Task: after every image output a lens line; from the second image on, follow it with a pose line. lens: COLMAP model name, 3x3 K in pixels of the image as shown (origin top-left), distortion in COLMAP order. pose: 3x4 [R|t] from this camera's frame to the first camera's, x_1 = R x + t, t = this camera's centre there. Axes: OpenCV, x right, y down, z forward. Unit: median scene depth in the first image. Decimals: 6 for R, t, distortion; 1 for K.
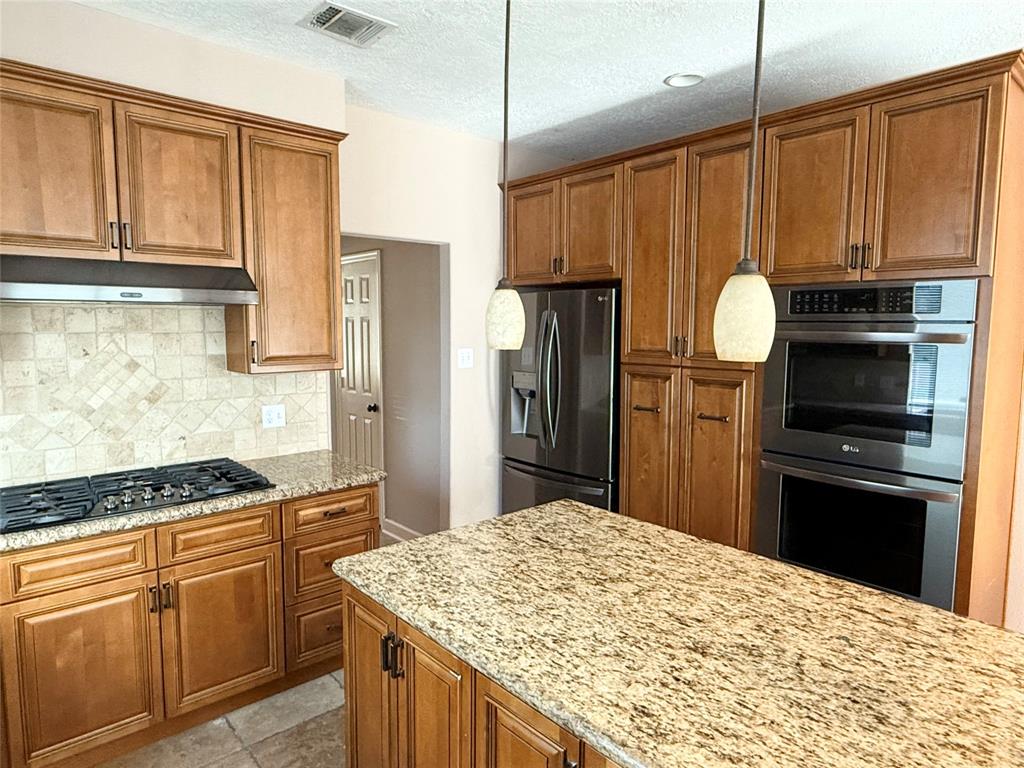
lens RADIAL K [[627.5, 0, 509.1], [0, 627.5, 379.6], [0, 0, 1]] dist [0.001116, -0.001007]
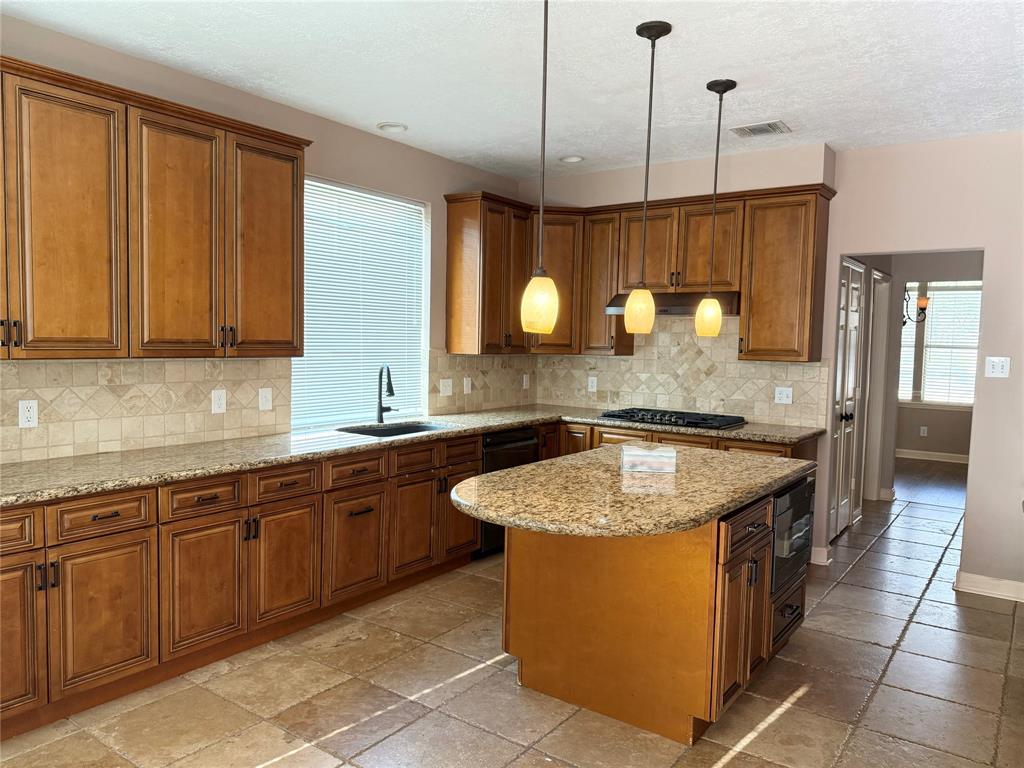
lens RADIAL K [[740.4, 0, 511.0], [0, 740.4, 389.7], [0, 0, 1]] dist [0.091391, -0.096289]
pose [[0.223600, 0.071549, -0.972051, 1.320186], [-0.111620, 0.992620, 0.047387, 0.041900], [0.968269, 0.097904, 0.229936, 0.050665]]
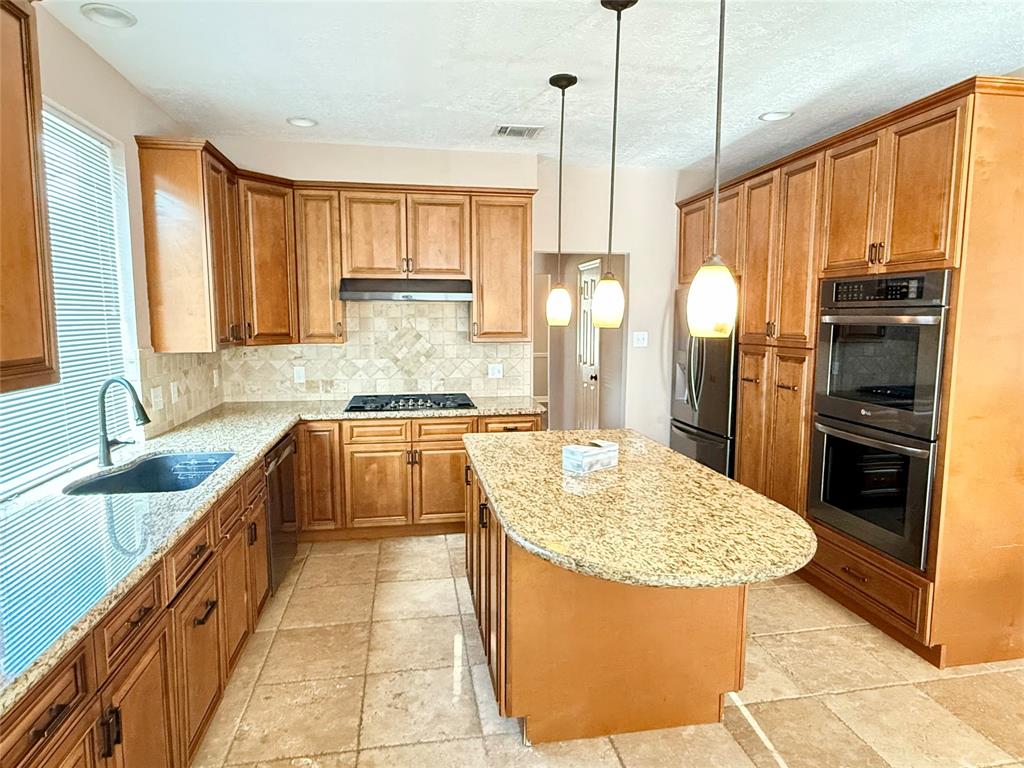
lens RADIAL K [[597.2, 0, 508.6], [0, 597.2, 383.1], [0, 0, 1]] dist [0.004759, -0.002815]
pose [[0.852740, 0.056212, -0.519301, 0.537882], [-0.046595, 0.998415, 0.031560, 0.047686], [0.520252, -0.002716, 0.854008, -0.337007]]
